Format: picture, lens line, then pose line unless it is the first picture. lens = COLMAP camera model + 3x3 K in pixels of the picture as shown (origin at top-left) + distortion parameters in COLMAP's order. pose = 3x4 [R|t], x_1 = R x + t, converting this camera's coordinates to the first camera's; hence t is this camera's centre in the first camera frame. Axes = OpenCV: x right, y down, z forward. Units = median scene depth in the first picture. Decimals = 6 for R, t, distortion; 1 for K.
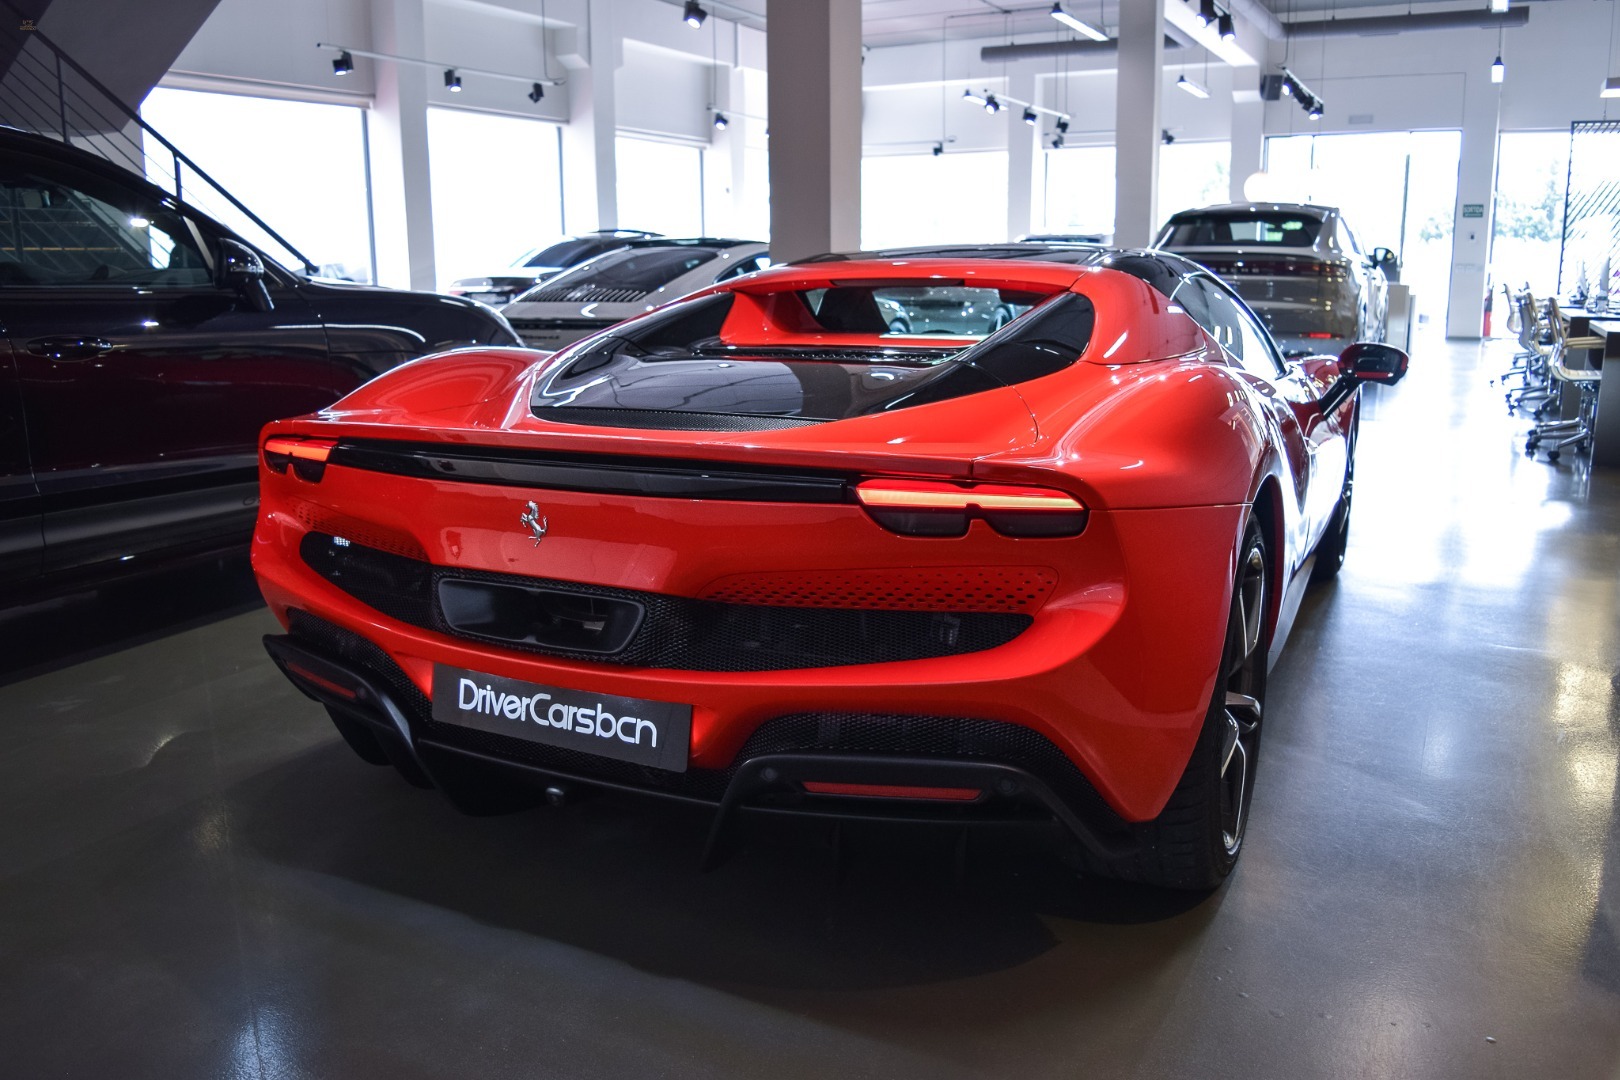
lens RADIAL K [[1312.3, 0, 869.3], [0, 1312.3, 537.0], [0, 0, 1]] dist [-0.089657, 0.017212]
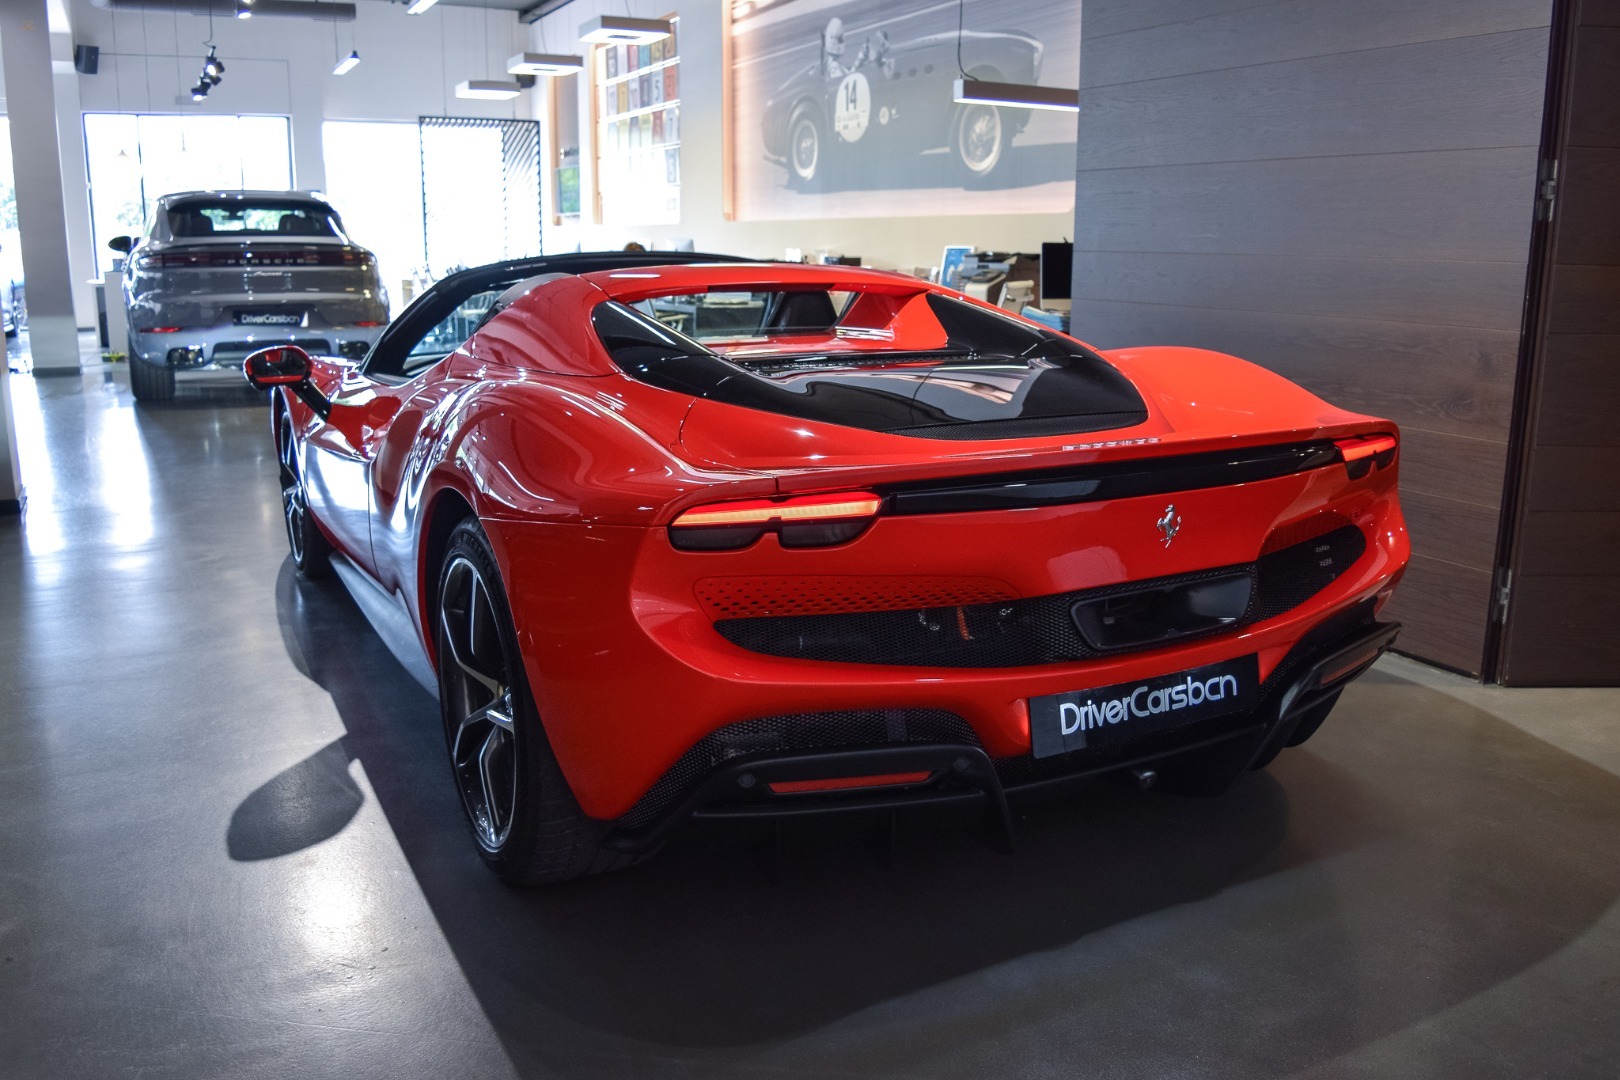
lens RADIAL K [[1312.3, 0, 814.2], [0, 1312.3, 539.0], [0, 0, 1]] dist [-0.089657, 0.017212]
pose [[0.564729, -0.176288, 0.806228, -1.205725], [0.162884, 0.981511, 0.100522, -0.144737], [-0.809043, 0.074554, 0.583002, 0.574925]]
